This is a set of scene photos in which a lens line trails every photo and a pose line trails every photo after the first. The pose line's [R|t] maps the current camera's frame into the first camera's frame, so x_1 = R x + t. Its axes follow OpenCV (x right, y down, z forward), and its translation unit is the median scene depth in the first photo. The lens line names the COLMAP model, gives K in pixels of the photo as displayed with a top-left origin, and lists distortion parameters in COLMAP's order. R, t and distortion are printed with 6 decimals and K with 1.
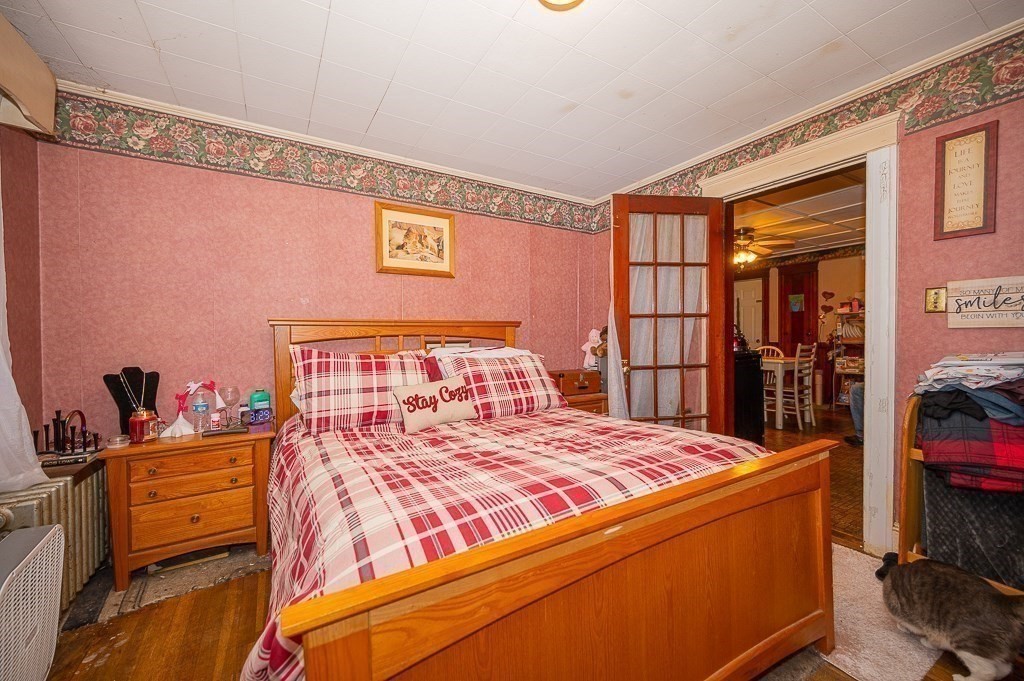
lens RADIAL K [[400.4, 0, 511.8], [0, 400.4, 339.9], [0, 0, 1]] dist [-0.001821, -0.000462]
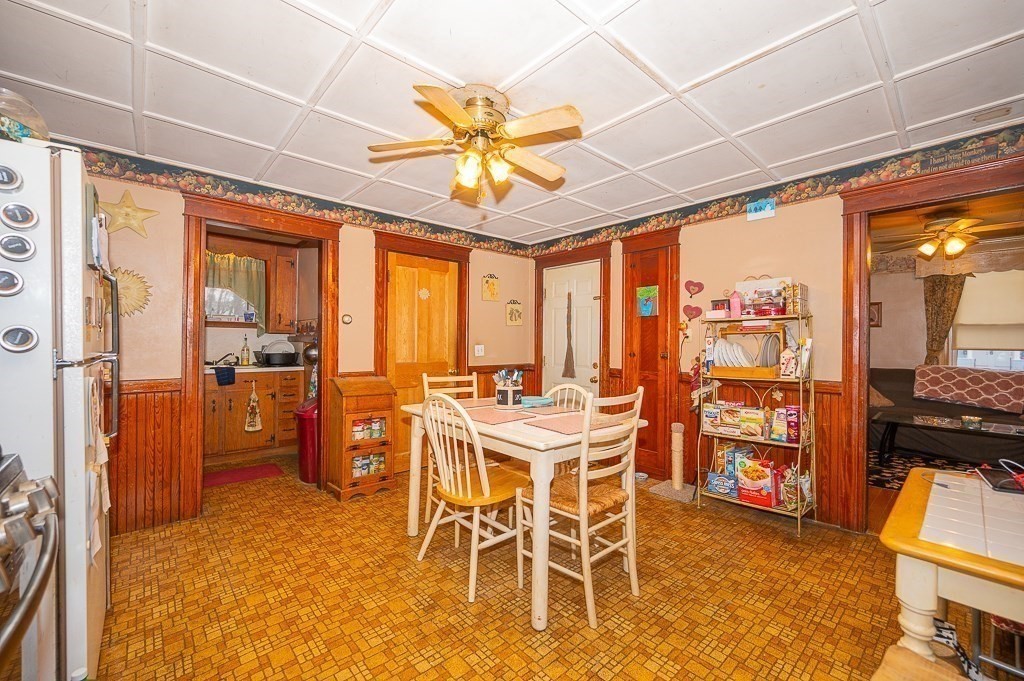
lens RADIAL K [[417.2, 0, 515.3], [0, 417.2, 342.3], [0, 0, 1]] dist [0.001510, -0.000087]
pose [[0.980981, 0.016034, 0.193438, 0.437837], [-0.013145, 0.999782, -0.016212, -0.023166], [-0.193656, 0.013361, 0.980978, 0.482531]]
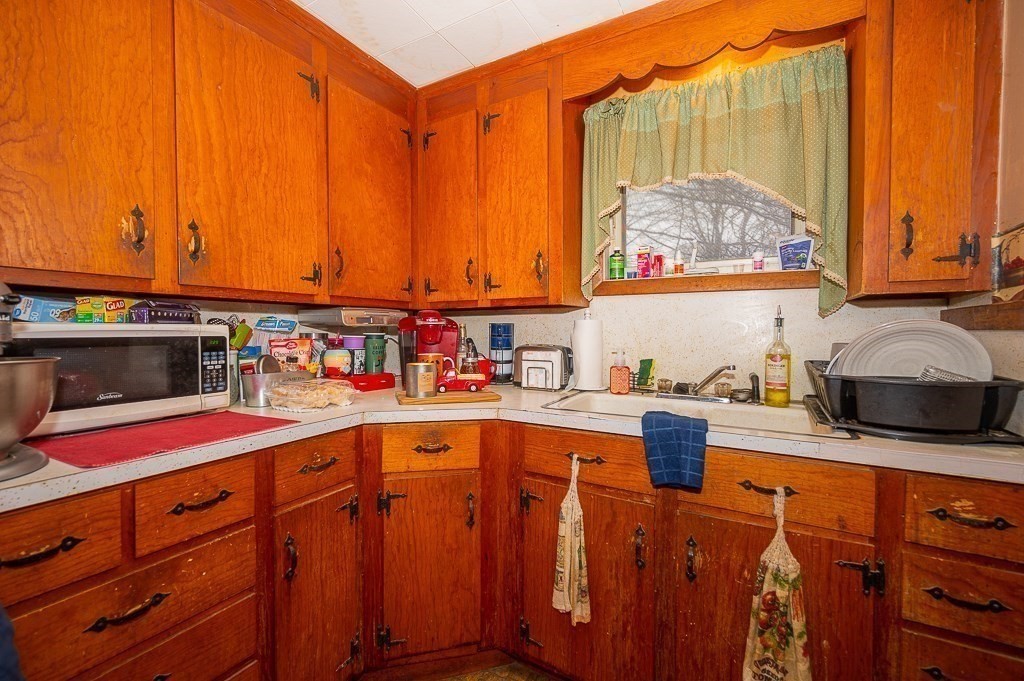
lens RADIAL K [[417.2, 0, 514.6], [0, 417.2, 338.8], [0, 0, 1]] dist [0.001510, -0.000087]
pose [[0.486276, 0.021858, -0.873532, 0.377069], [-0.016122, 0.999741, 0.016041, -0.024101], [0.873656, 0.006283, 0.486503, 0.663728]]
